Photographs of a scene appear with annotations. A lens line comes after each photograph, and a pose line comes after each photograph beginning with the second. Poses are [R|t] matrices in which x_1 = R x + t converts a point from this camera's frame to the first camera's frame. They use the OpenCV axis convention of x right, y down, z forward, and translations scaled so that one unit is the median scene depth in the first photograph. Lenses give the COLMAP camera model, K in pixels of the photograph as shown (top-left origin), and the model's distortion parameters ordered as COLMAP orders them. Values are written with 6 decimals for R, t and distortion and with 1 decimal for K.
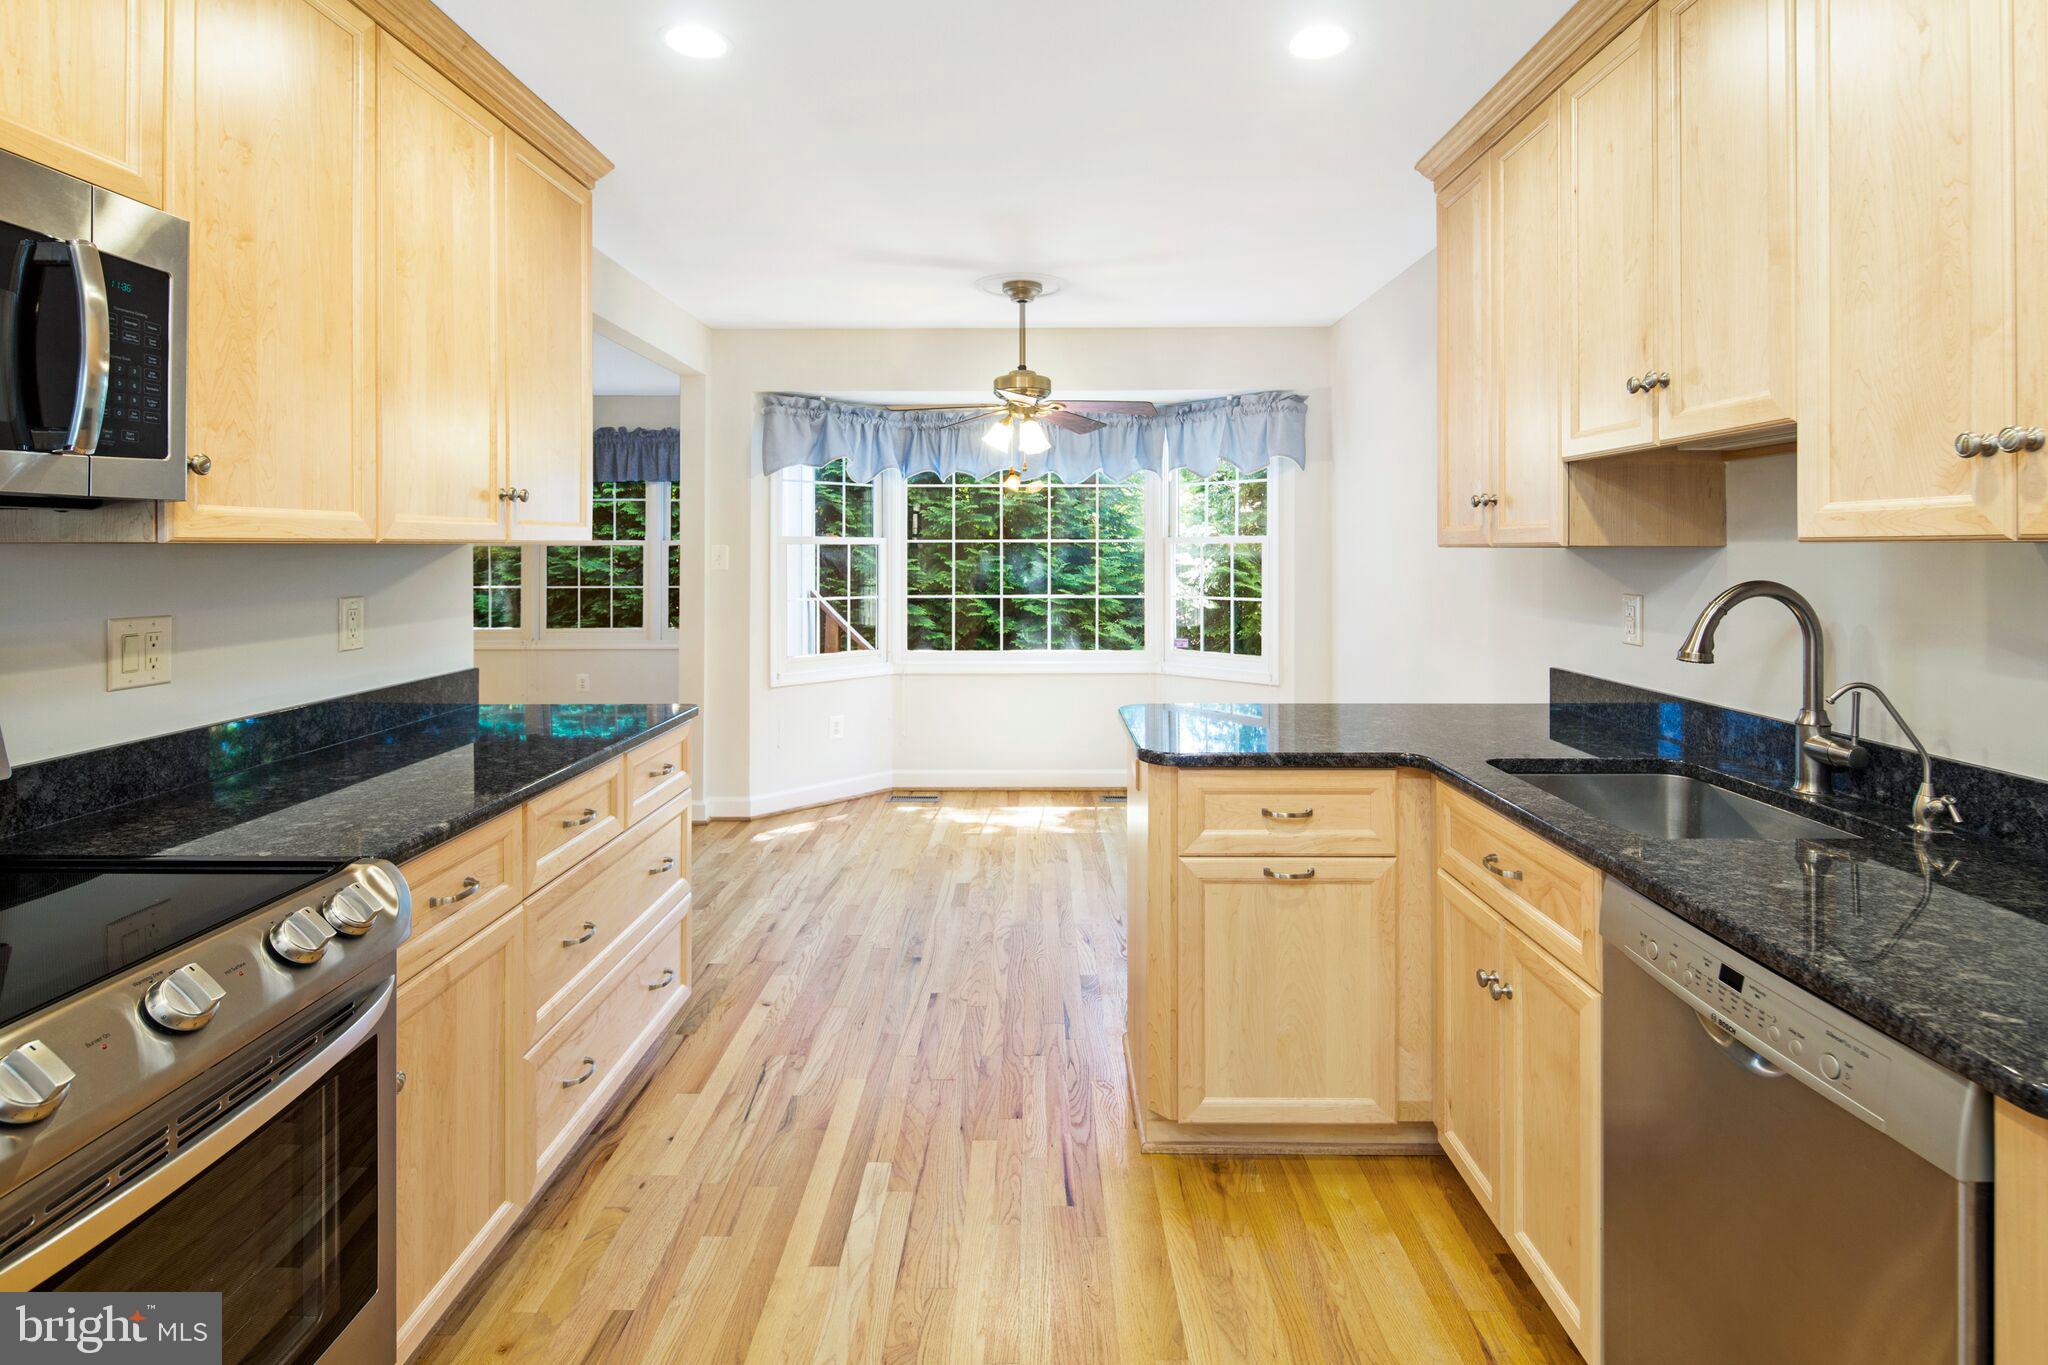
lens RADIAL K [[989.1, 0, 1026.8], [0, 989.1, 643.3], [0, 0, 1]] dist [0.017006, -0.022129]
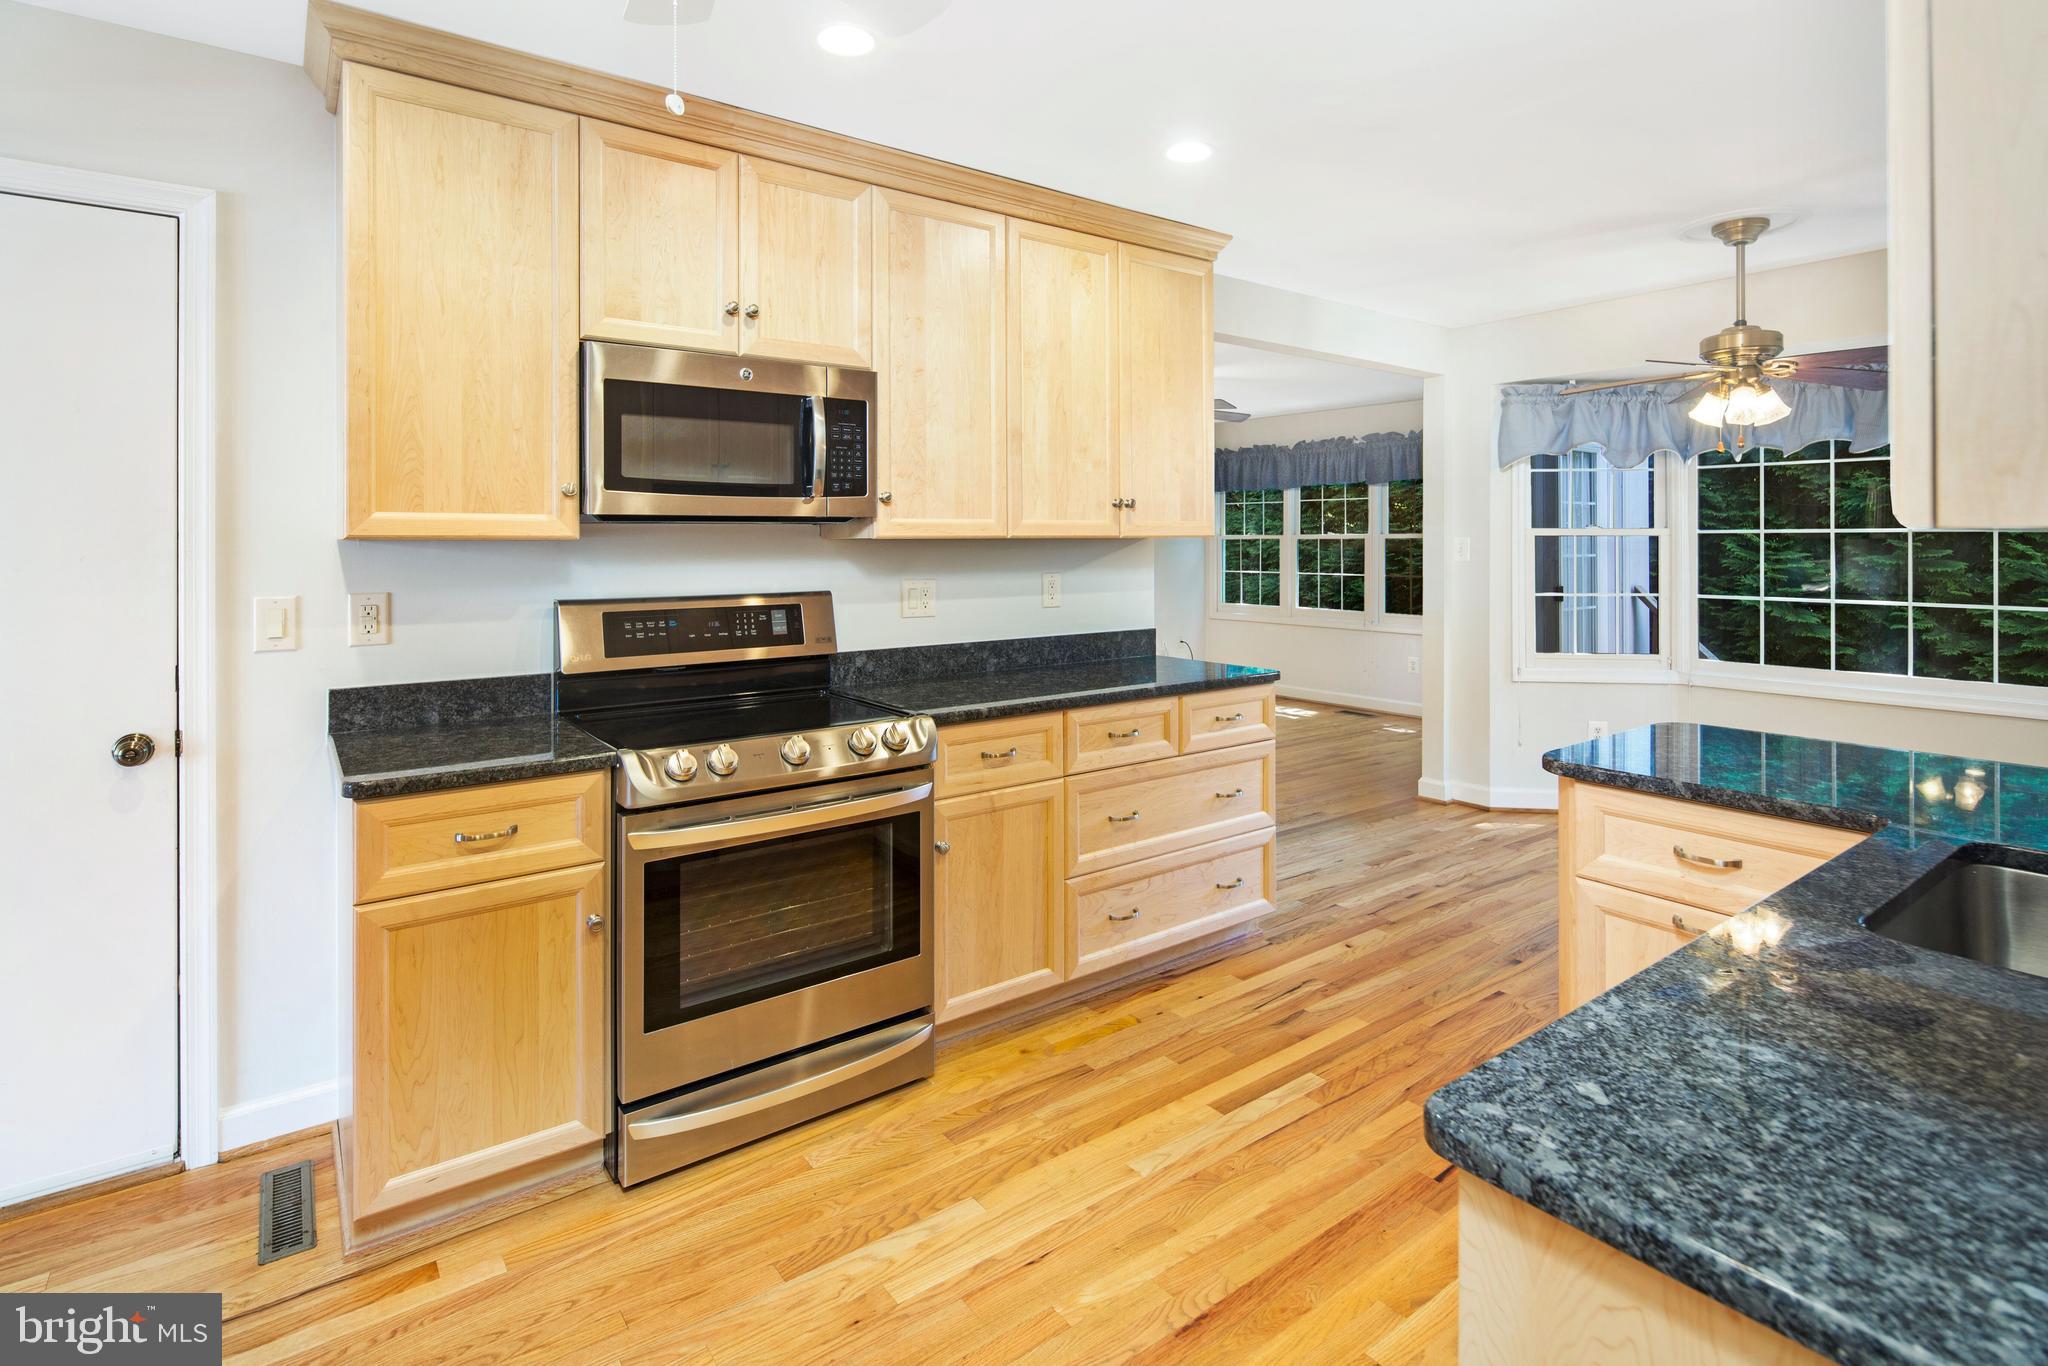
lens RADIAL K [[980.8, 0, 1024.0], [0, 980.8, 683.0], [0, 0, 1]] dist [-0.022387, -0.000285]
pose [[0.599194, 0.111344, -0.792823, 0.545088], [-0.072296, 0.993761, 0.084925, -0.002619], [0.797333, 0.006432, 0.603506, 0.046113]]
